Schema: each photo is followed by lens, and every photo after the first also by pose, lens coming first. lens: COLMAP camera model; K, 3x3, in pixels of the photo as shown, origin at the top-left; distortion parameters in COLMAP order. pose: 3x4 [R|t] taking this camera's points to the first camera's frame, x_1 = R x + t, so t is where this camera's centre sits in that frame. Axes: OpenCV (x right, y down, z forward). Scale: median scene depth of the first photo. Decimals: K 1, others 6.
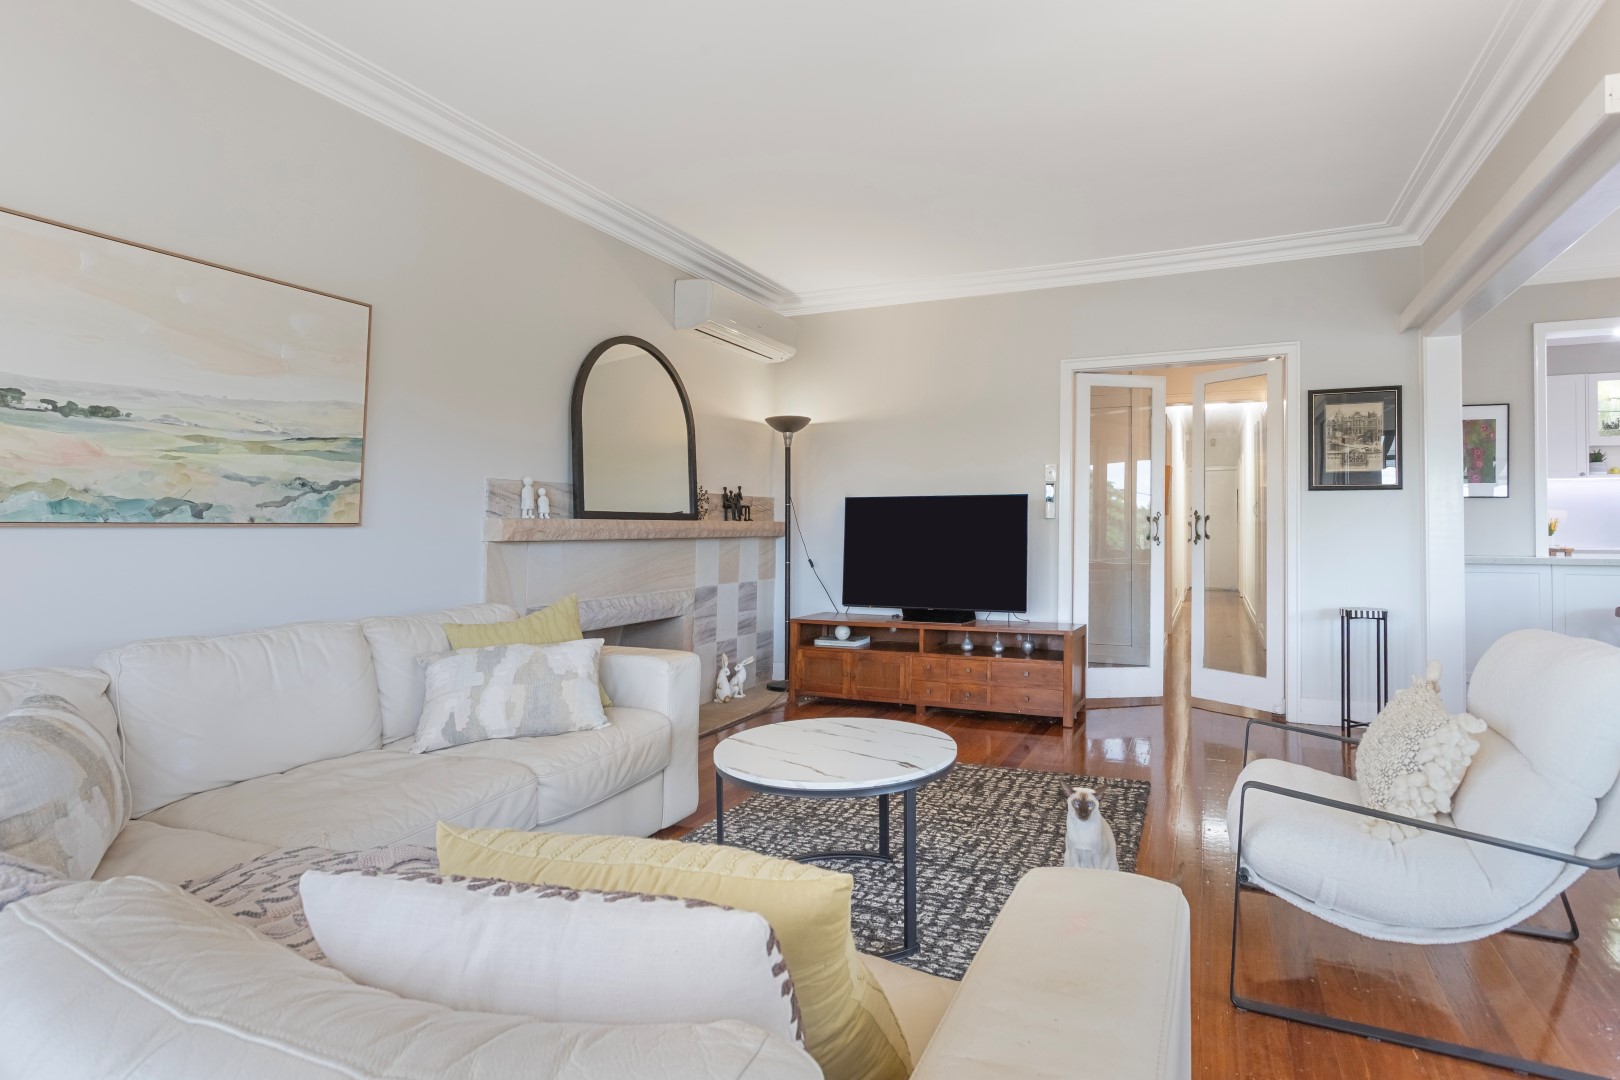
lens RADIAL K [[811.6, 0, 914.5], [0, 811.6, 524.9], [0, 0, 1]] dist [0.002296, 0.000087]
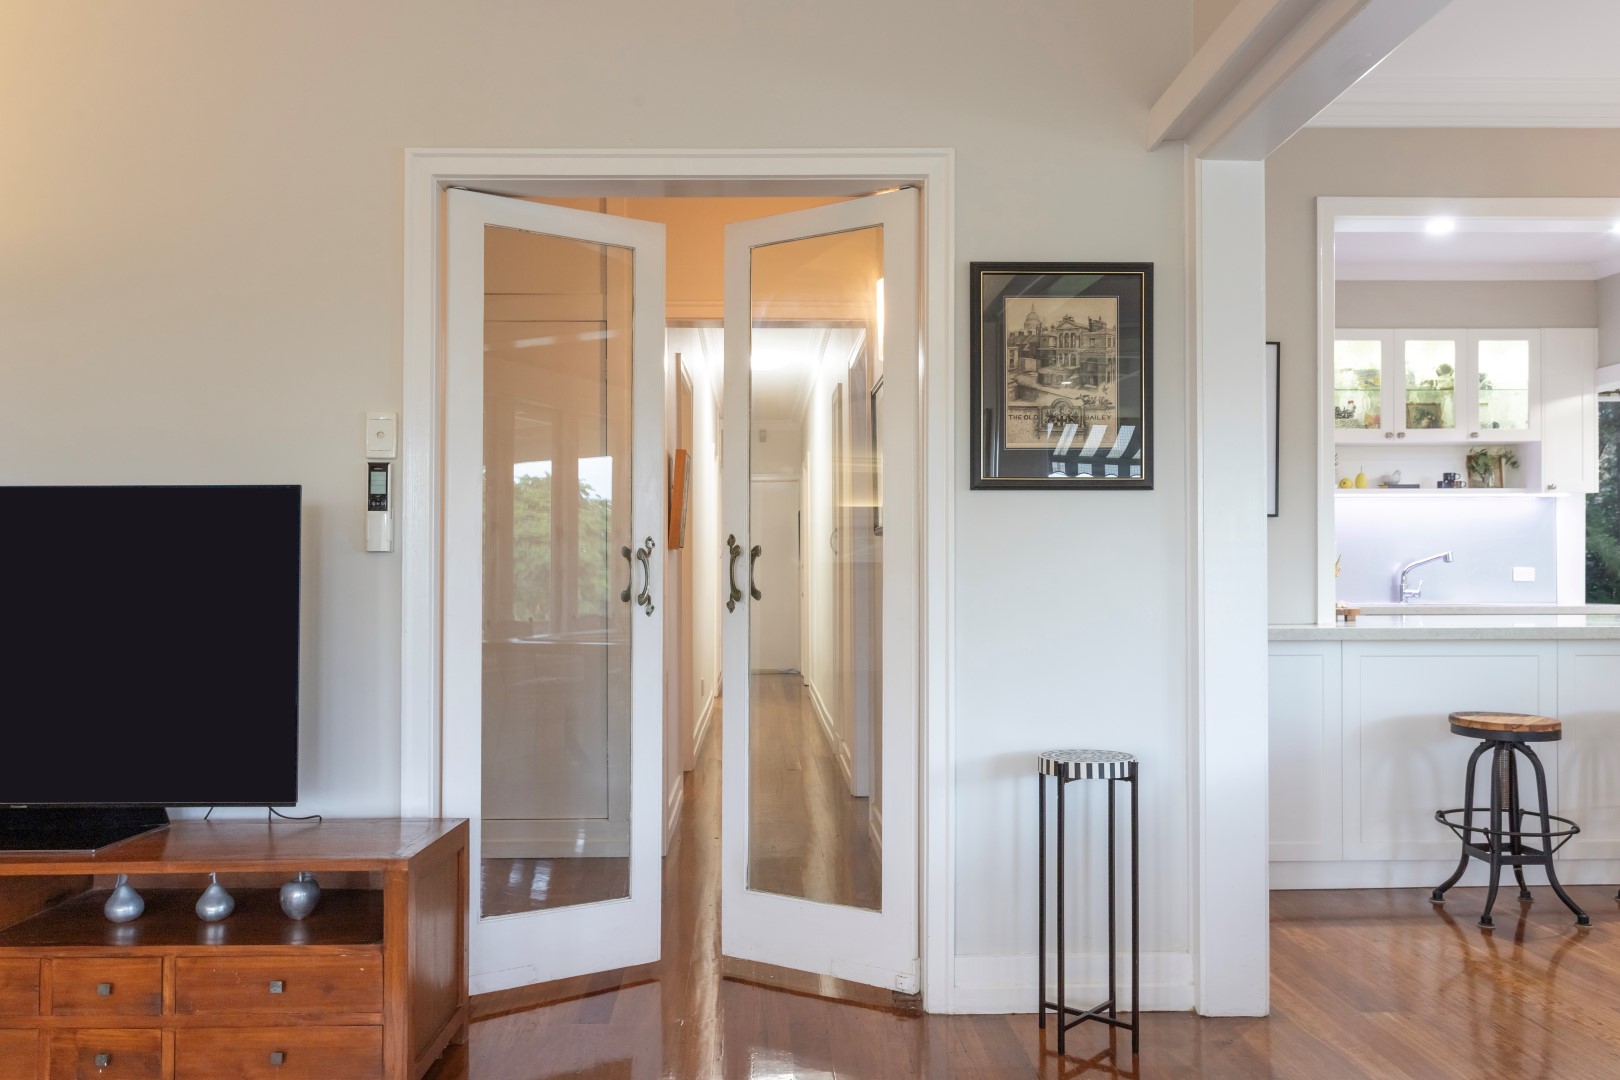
lens RADIAL K [[1295.6, 0, 810.0], [0, 1295.6, 540.0], [0, 0, 1]] dist [0.005610, 0.000771]
pose [[0.925027, 0.006951, 0.379839, 0.128434], [0.001961, 0.999732, -0.023071, 0.001611], [-0.379897, 0.022087, 0.924765, 0.359607]]
